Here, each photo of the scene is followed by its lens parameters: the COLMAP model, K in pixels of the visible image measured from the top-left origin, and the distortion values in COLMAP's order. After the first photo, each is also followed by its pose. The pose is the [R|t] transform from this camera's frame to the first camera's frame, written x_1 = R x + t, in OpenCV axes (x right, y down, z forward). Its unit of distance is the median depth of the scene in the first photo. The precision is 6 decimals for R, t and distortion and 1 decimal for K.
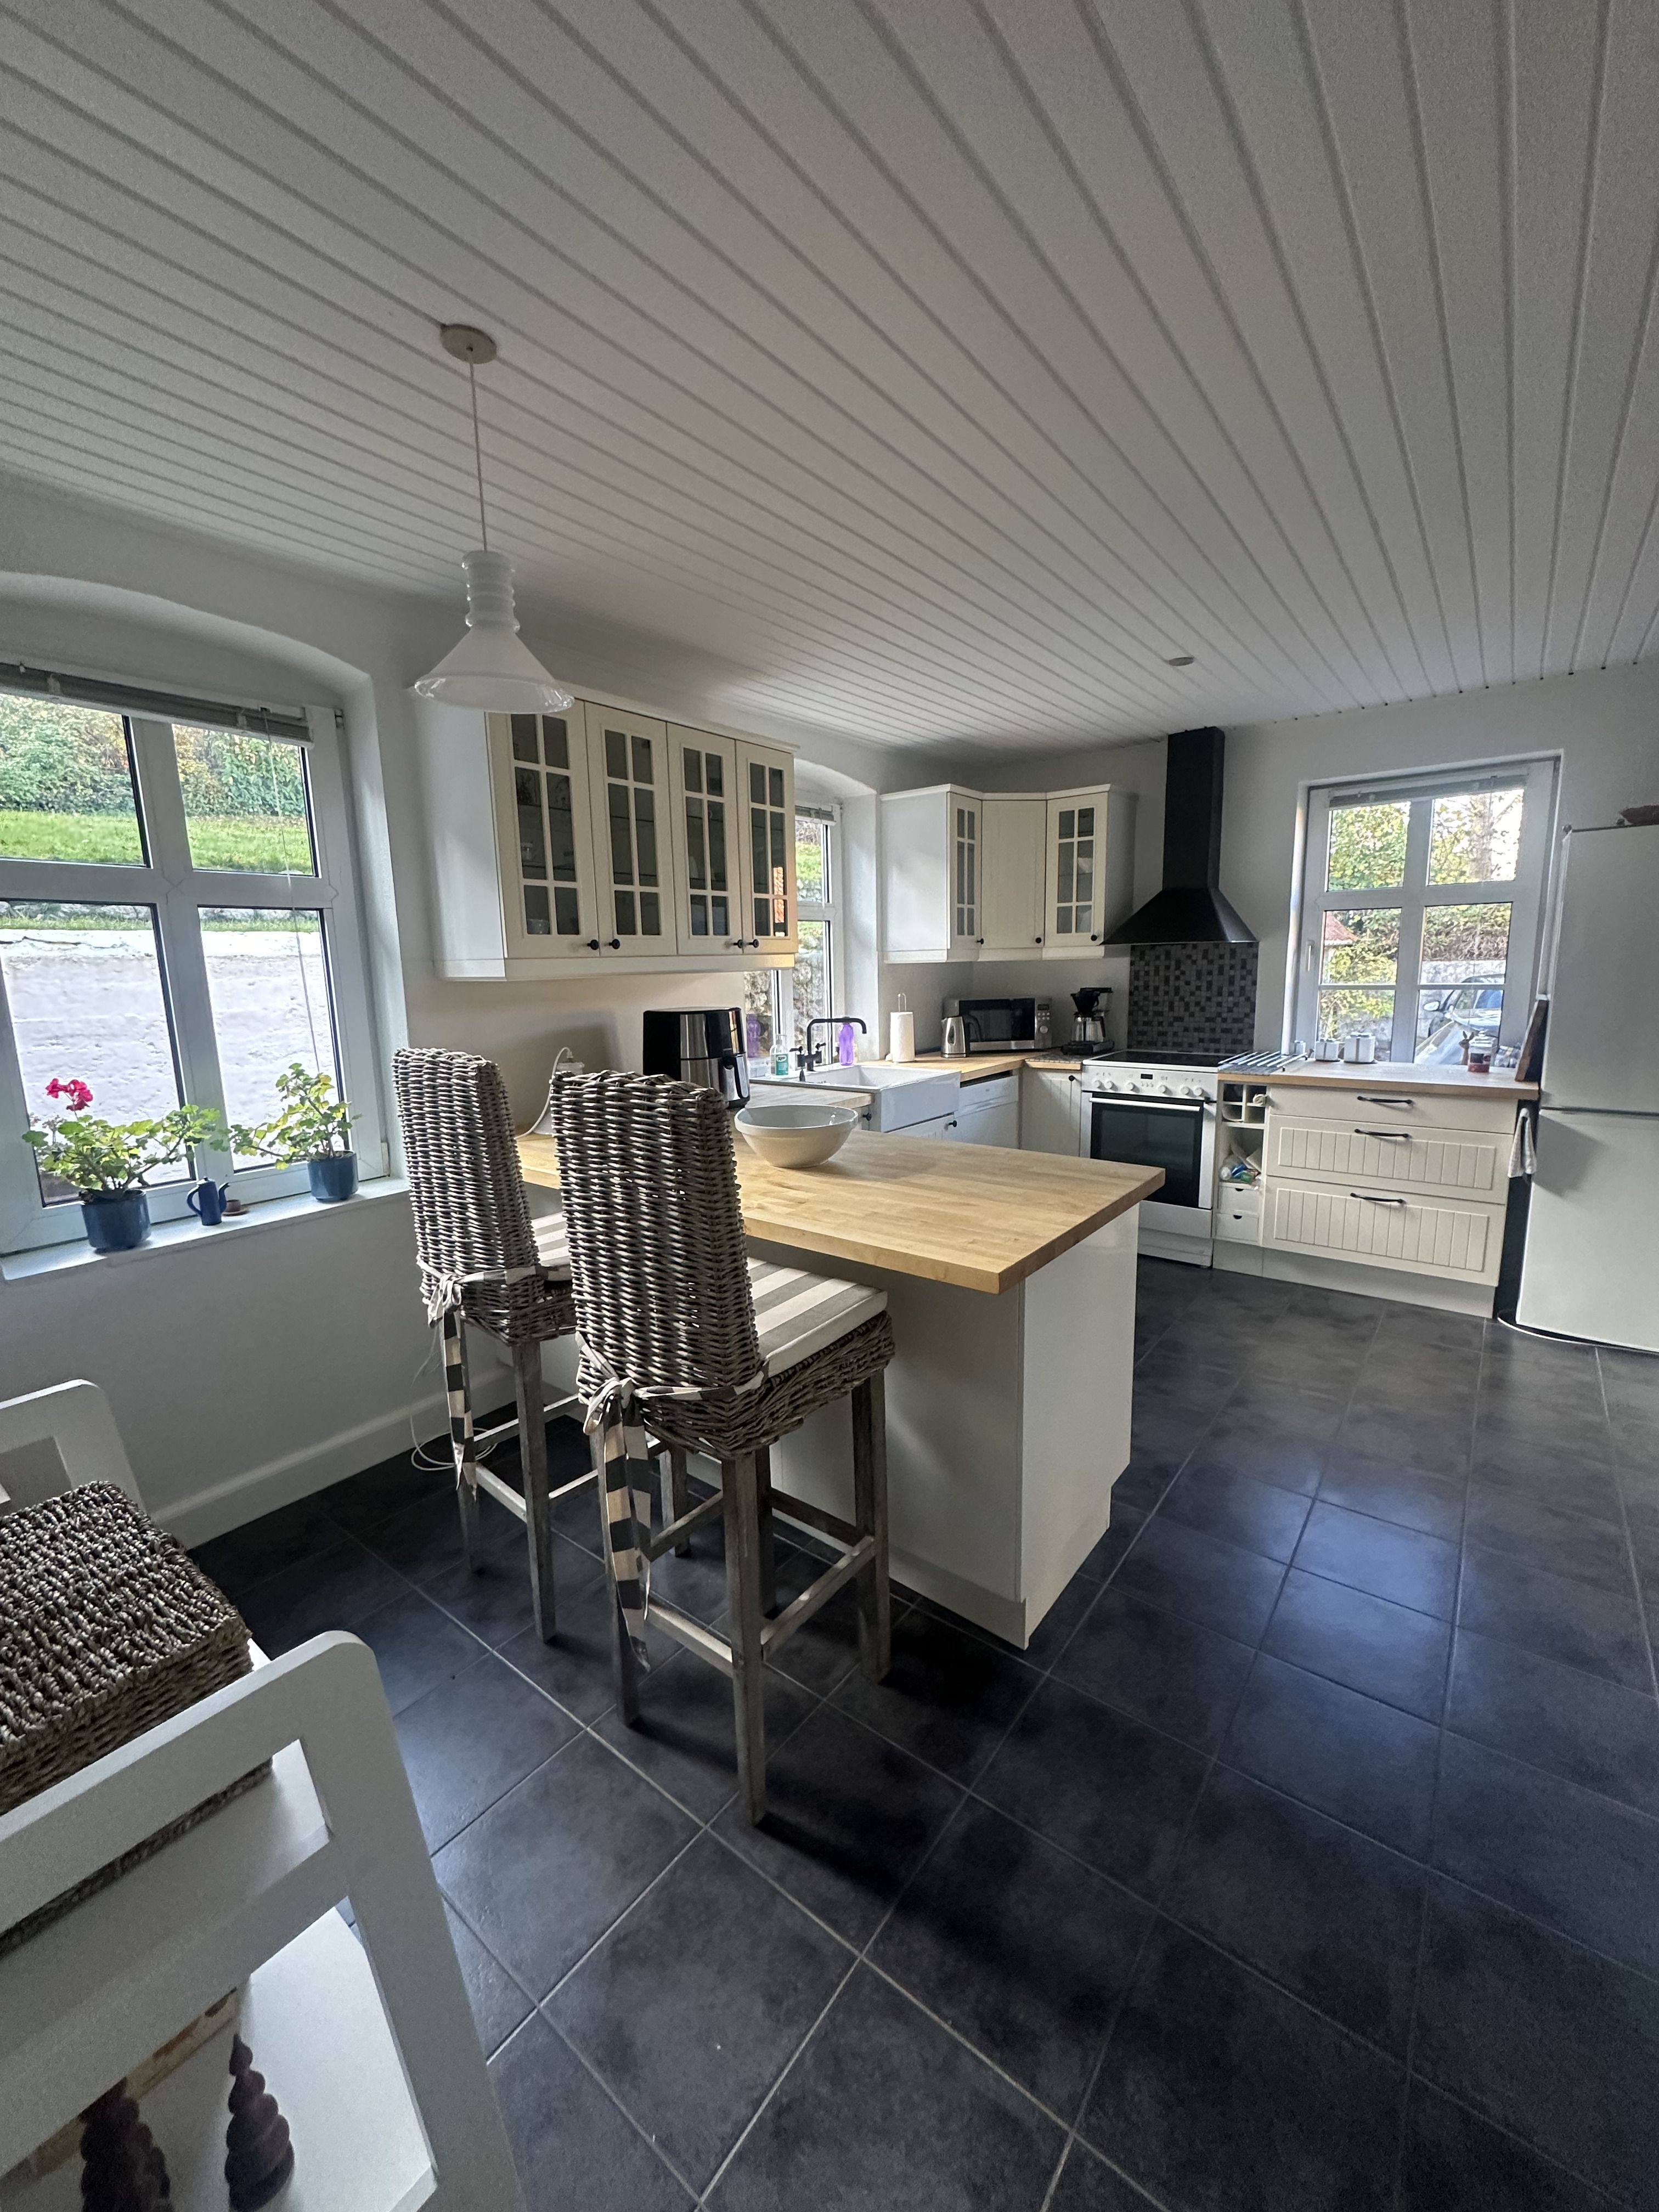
lens RADIAL K [[896.9, 0, 829.5], [0, 896.9, 1106.0], [0, 0, 1]] dist [0.021074, 0.000121]
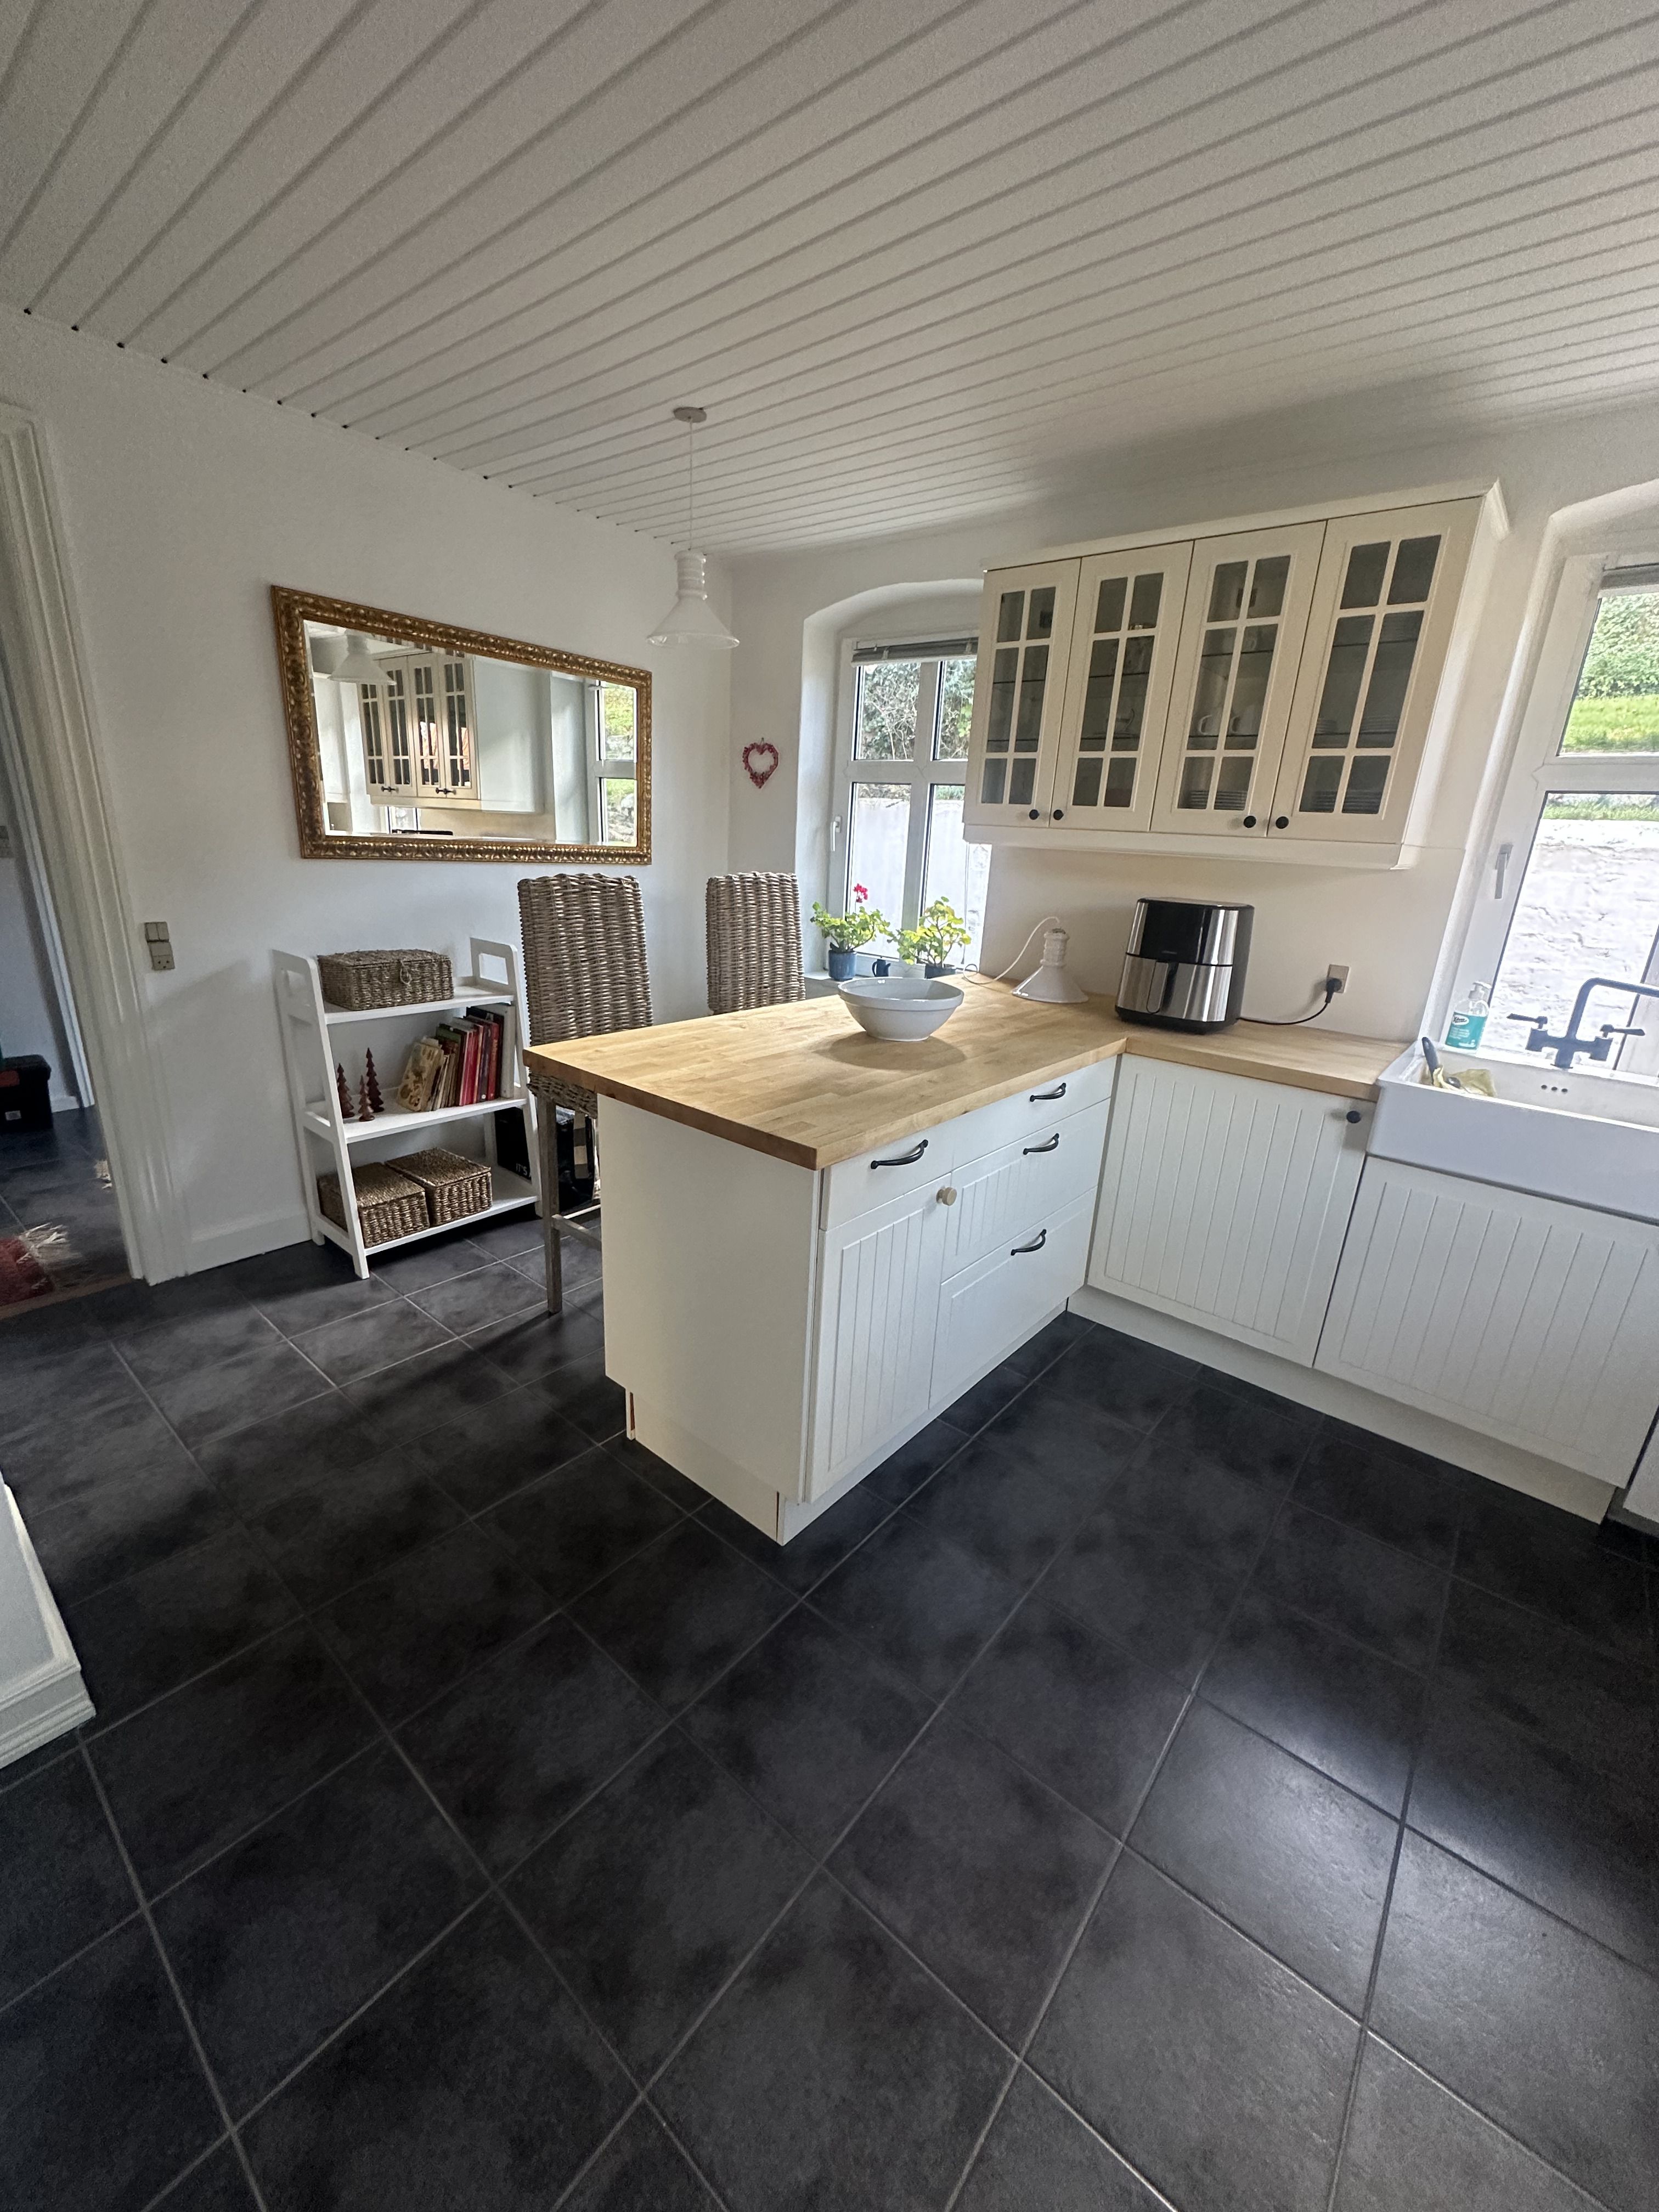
lens RADIAL K [[894.1, 0, 829.5], [0, 894.1, 1106.0], [0, 0, 1]] dist [0.010389, -0.000018]
pose [[-0.044163, 0.318146, -0.947013, 0.813096], [-0.215238, 0.922645, 0.319997, -0.146190], [0.975562, 0.217965, 0.027730, 0.798378]]
